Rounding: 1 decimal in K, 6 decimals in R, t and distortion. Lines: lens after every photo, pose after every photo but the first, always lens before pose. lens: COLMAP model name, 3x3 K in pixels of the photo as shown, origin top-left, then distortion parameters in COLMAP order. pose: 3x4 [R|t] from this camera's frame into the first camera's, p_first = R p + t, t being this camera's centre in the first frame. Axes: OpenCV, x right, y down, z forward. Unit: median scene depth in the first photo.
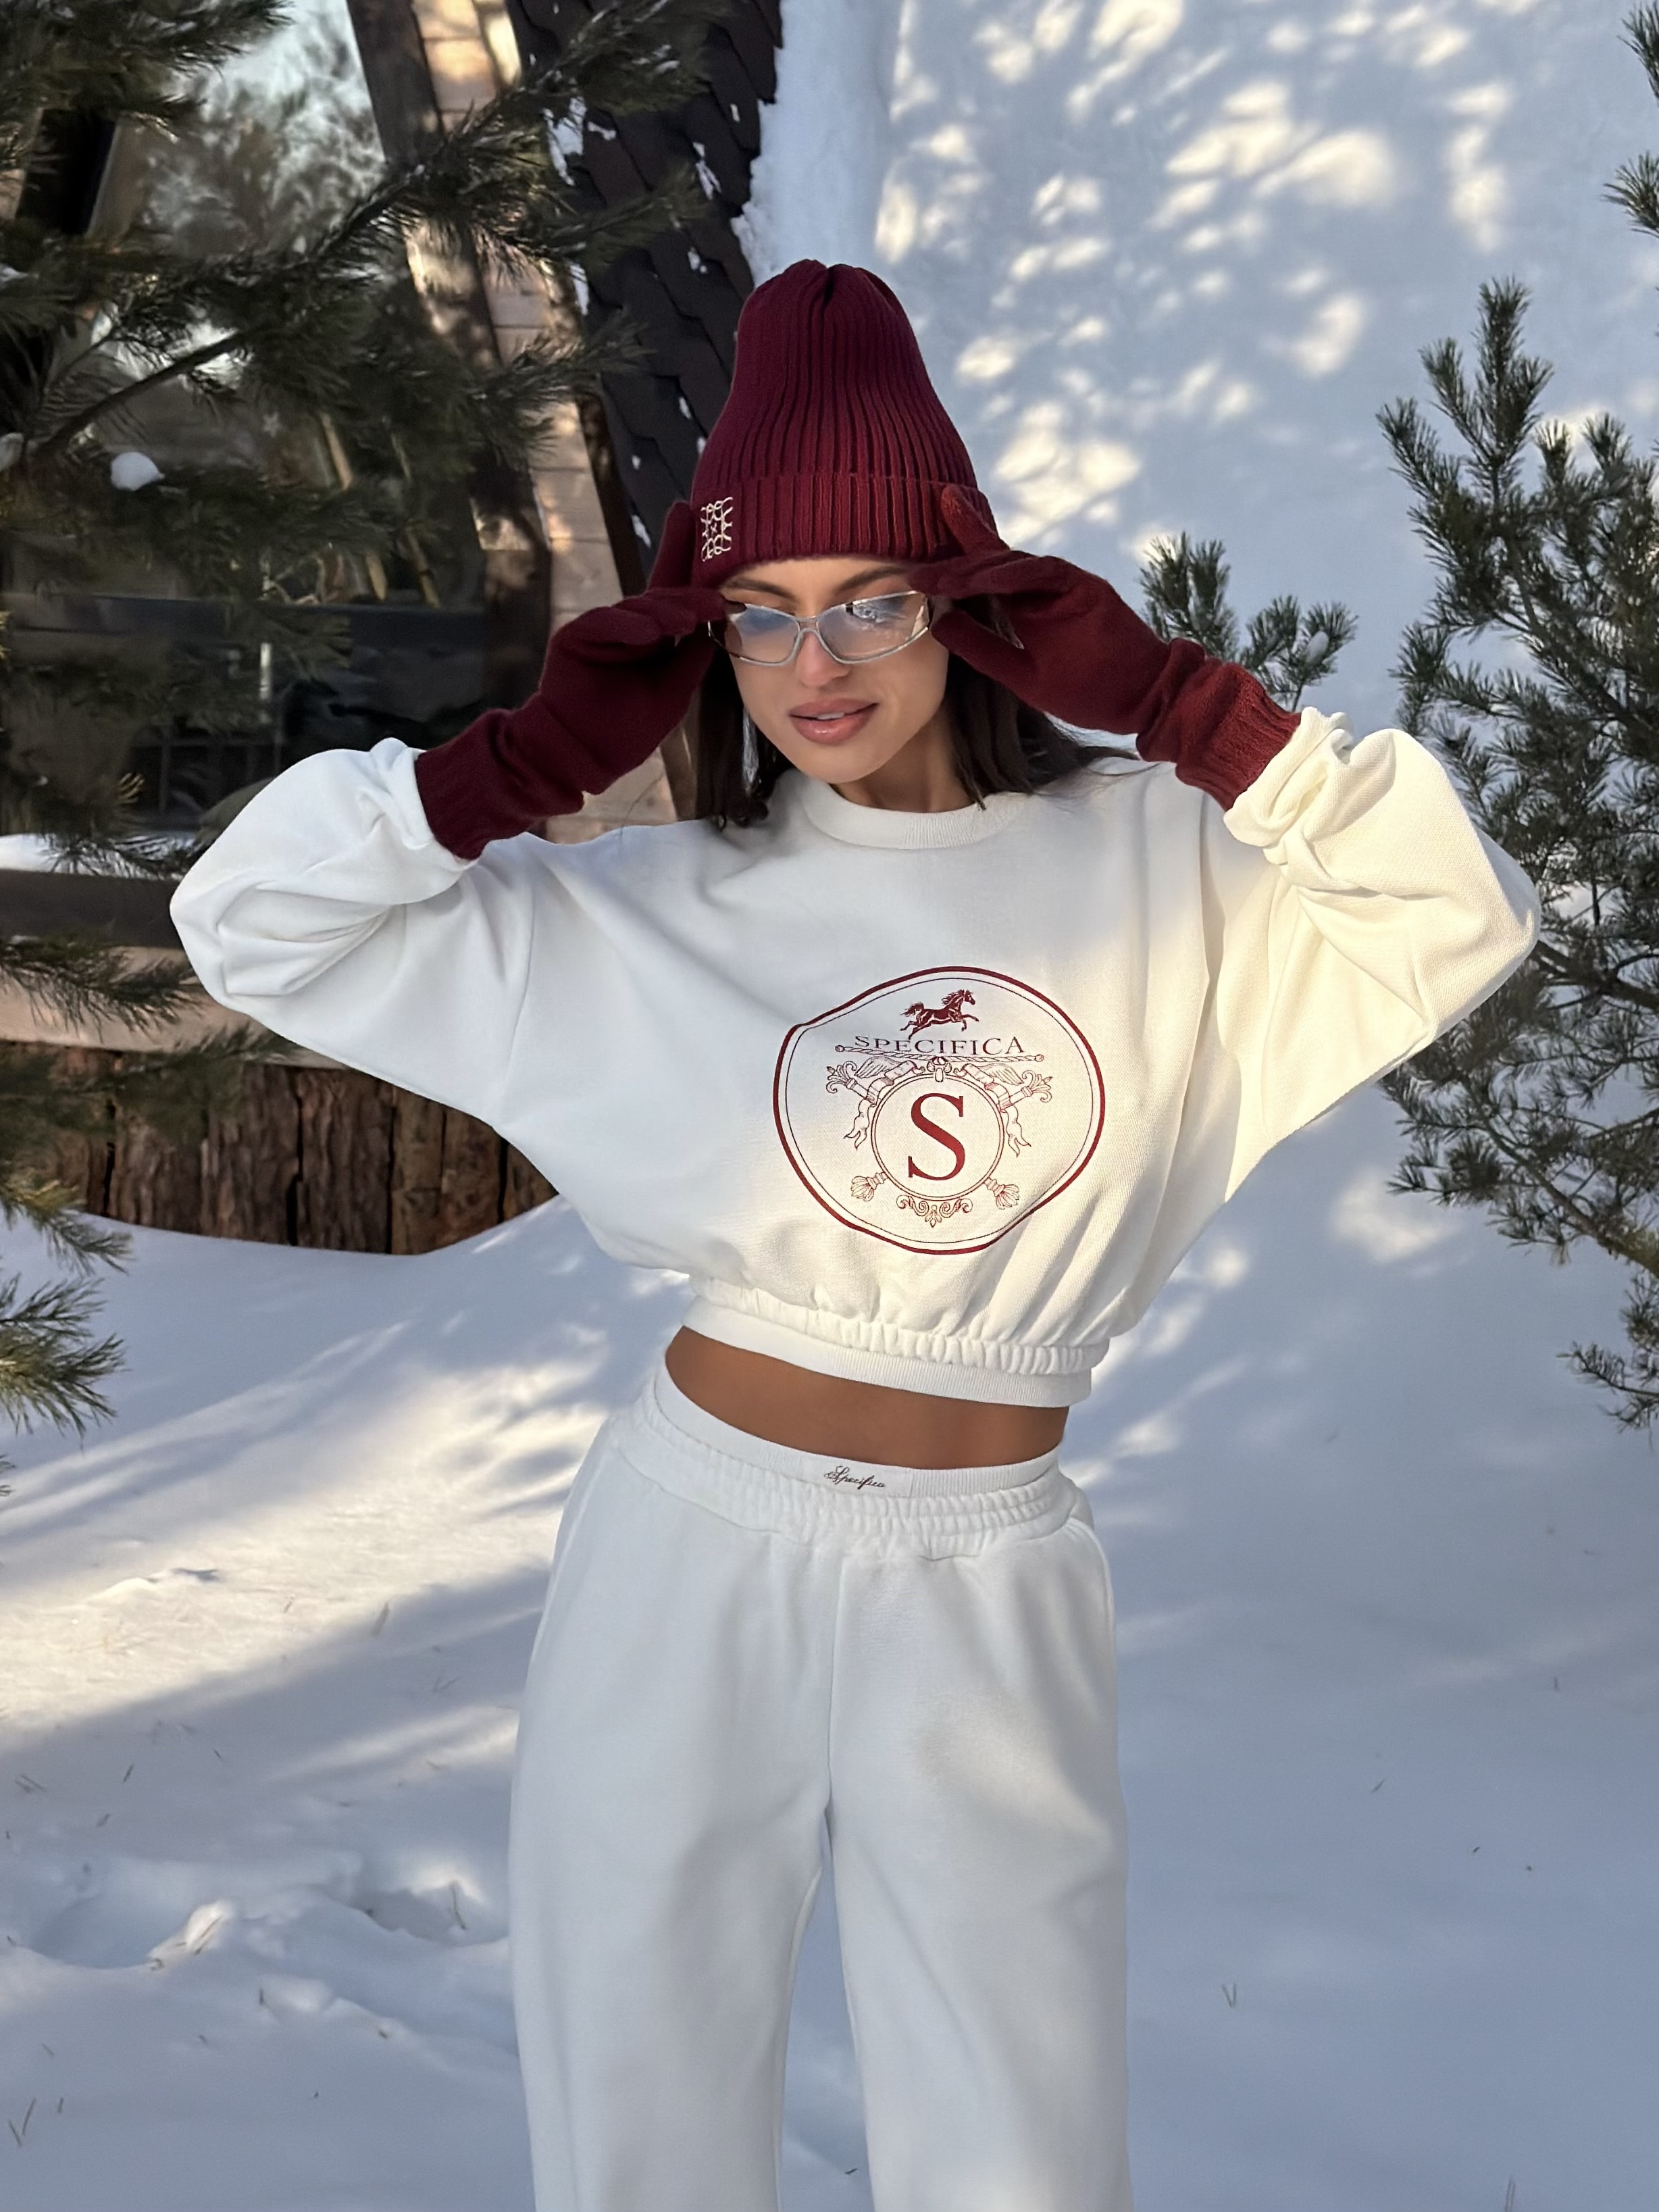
lens RADIAL K [[3578.1, 0, 831.0], [0, 3578.1, 1251.6], [0, 0, 1]] dist [0.200177, -0.230256]
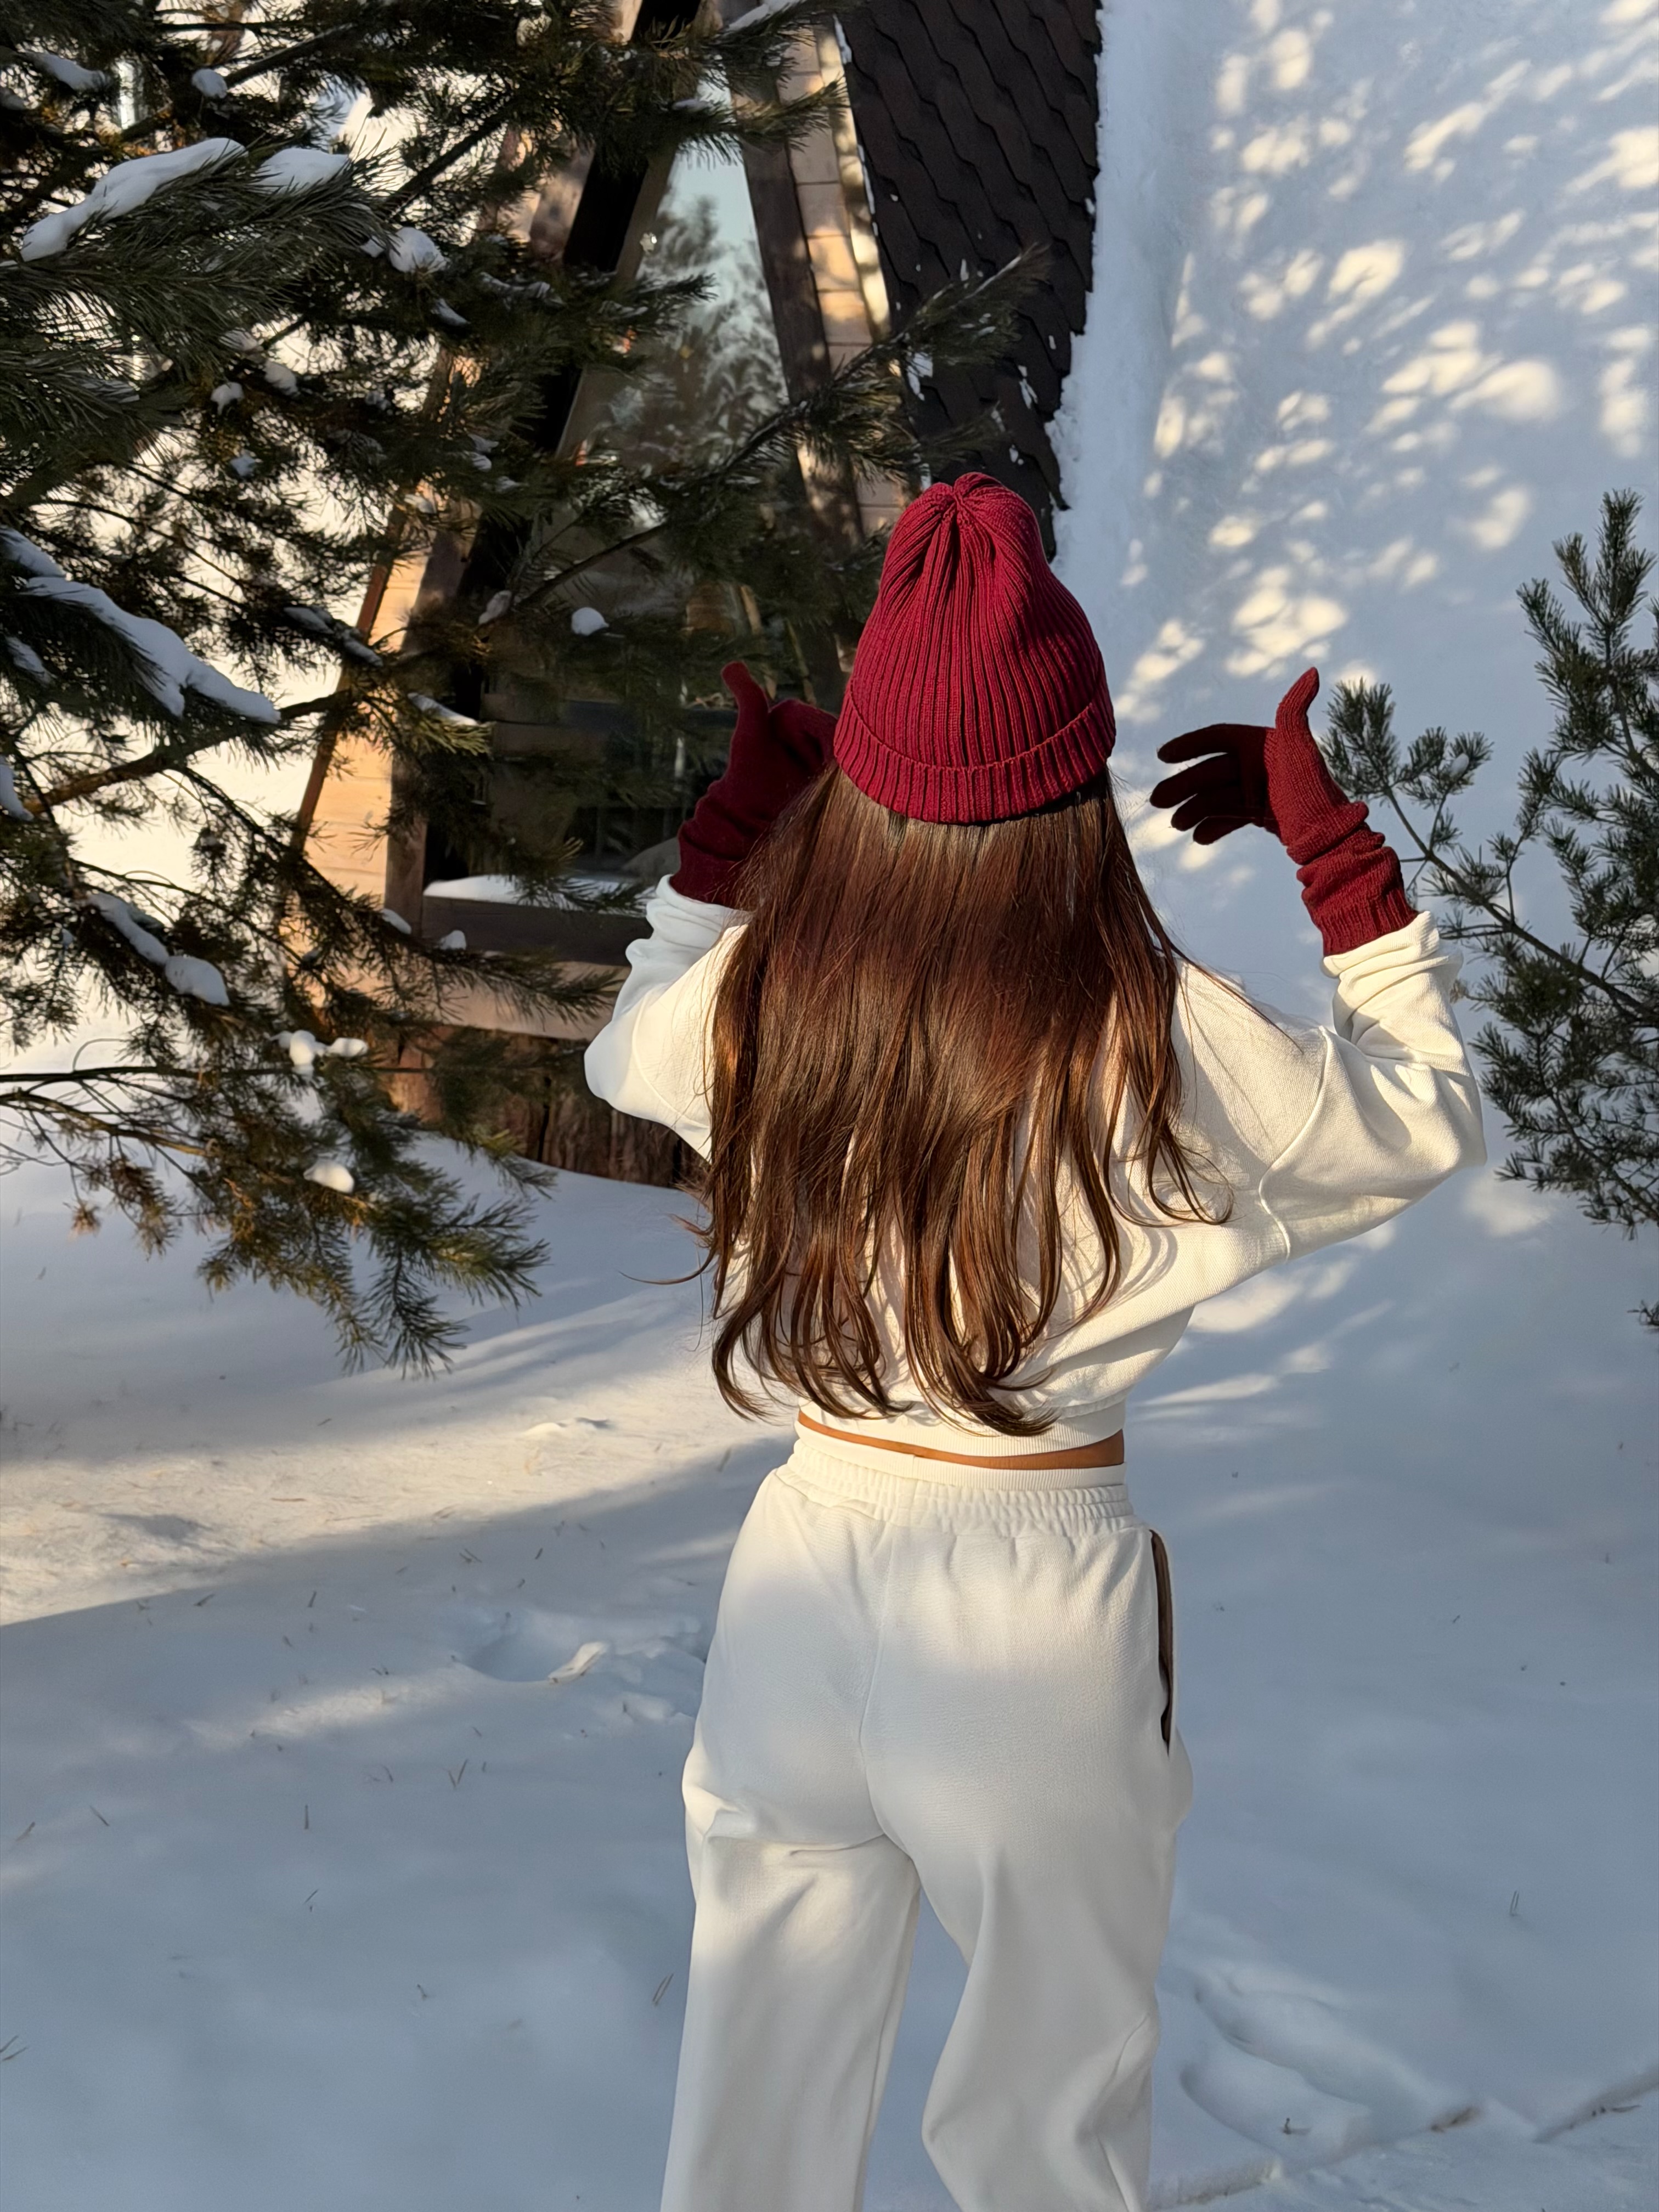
lens RADIAL K [[3029.7, 0, 819.3], [0, 3029.7, 1154.1], [0, 0, 1]] dist [0.219395, 0.072130]
pose [[0.993486, 0.042141, -0.105878, 0.026235], [-0.044376, 0.998837, -0.018842, 0.006047], [0.104961, 0.023417, 0.994201, -0.136093]]
